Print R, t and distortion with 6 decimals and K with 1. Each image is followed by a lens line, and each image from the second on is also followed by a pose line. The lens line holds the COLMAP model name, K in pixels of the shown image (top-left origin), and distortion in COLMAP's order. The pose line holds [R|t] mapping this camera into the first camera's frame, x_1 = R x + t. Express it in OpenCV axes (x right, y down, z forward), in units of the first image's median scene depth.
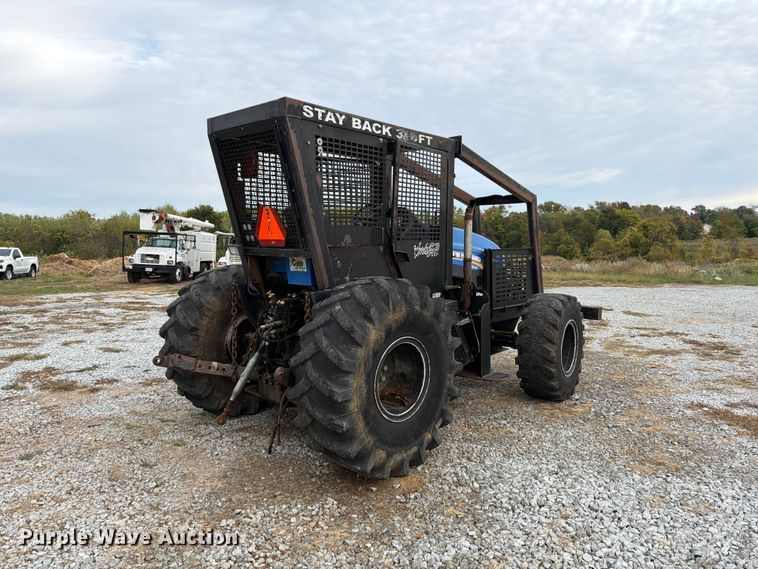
lens RADIAL K [[530.5, 0, 377.8], [0, 530.5, 275.3], [0, 0, 1]] dist [0.092591, -0.120785]
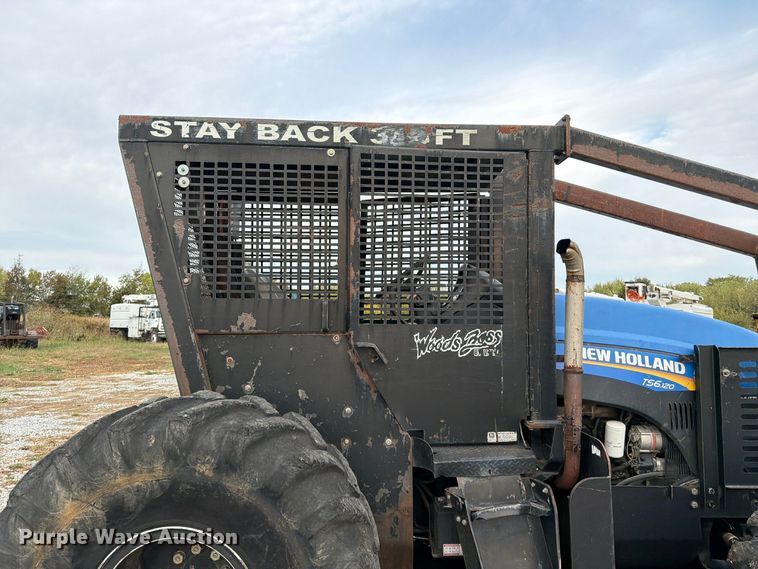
lens RADIAL K [[531.8, 0, 381.5], [0, 531.8, 285.1], [0, 0, 1]] dist [0.081159, -0.118948]
pose [[0.698228, -0.031896, -0.715165, 0.480949], [-0.054877, 0.993683, -0.097896, -0.057810], [0.713769, 0.107600, 0.692066, 0.684687]]
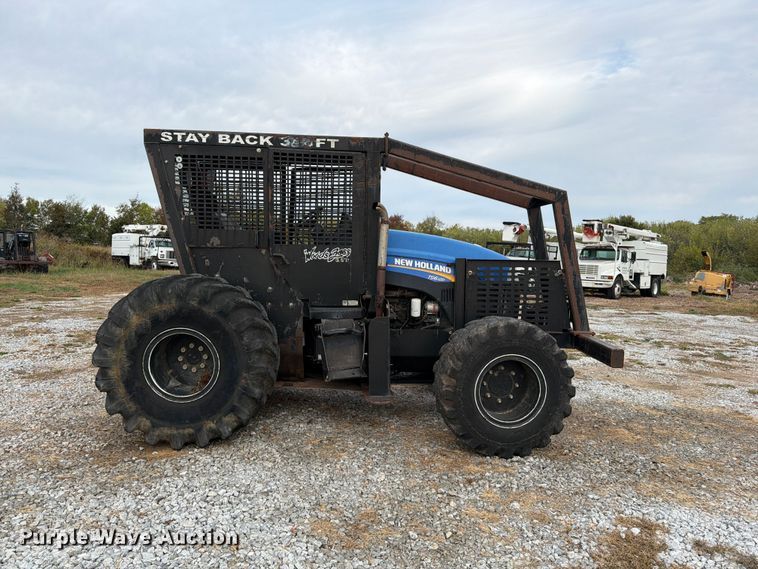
lens RADIAL K [[531.8, 0, 381.5], [0, 531.8, 285.1], [0, 0, 1]] dist [0.081159, -0.118948]
pose [[0.700578, 0.066123, -0.710505, 1.015605], [-0.069291, 0.997296, 0.024490, -0.026892], [0.710204, 0.032075, 0.703265, 0.445805]]
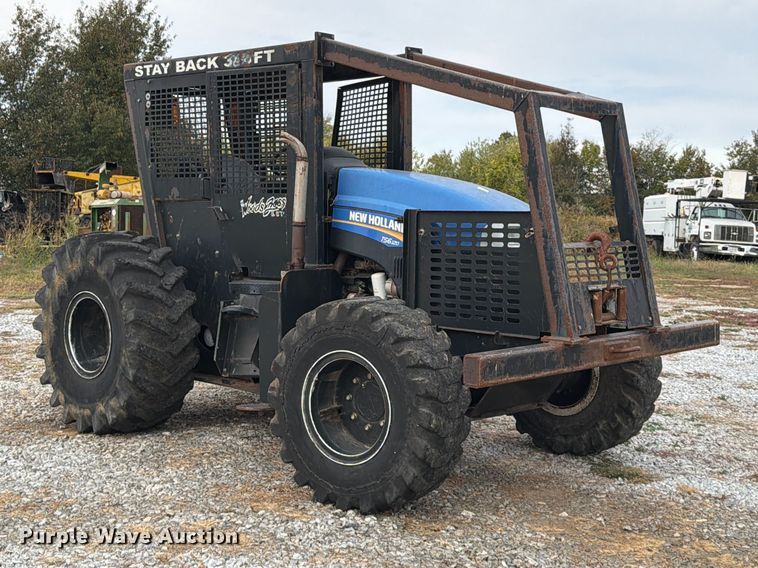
lens RADIAL K [[1084.9, 0, 398.8], [0, 1084.9, 233.2], [0, 0, 1]] dist [0.167765, 0.027563]
pose [[-0.008273, 0.022158, -0.999720, 1.832231], [-0.074302, 0.996977, 0.022712, -0.069936], [0.997201, 0.074469, -0.006601, 1.400436]]
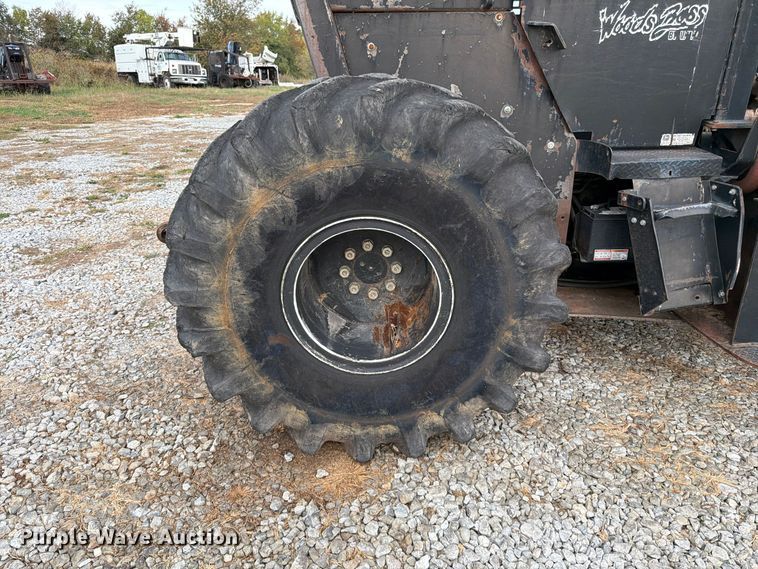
lens RADIAL K [[537.9, 0, 381.4], [0, 537.9, 286.2], [0, 0, 1]] dist [0.014722, -0.018775]
pose [[0.677176, 0.287846, -0.677183, 0.344322], [-0.050438, 0.936303, 0.347551, 0.010604], [0.734090, -0.201198, 0.648561, 0.620327]]
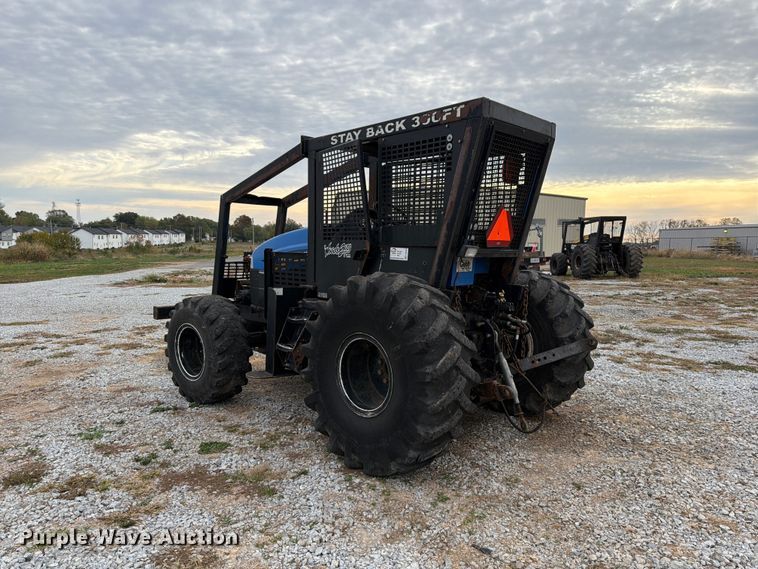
lens RADIAL K [[537.9, 0, 381.4], [0, 537.9, 286.2], [0, 0, 1]] dist [0.014722, -0.018775]
pose [[-0.095865, 0.085264, -0.991736, 1.066150], [-0.056365, 0.994261, 0.090929, -0.073673], [0.993797, 0.064616, -0.090509, 1.137044]]
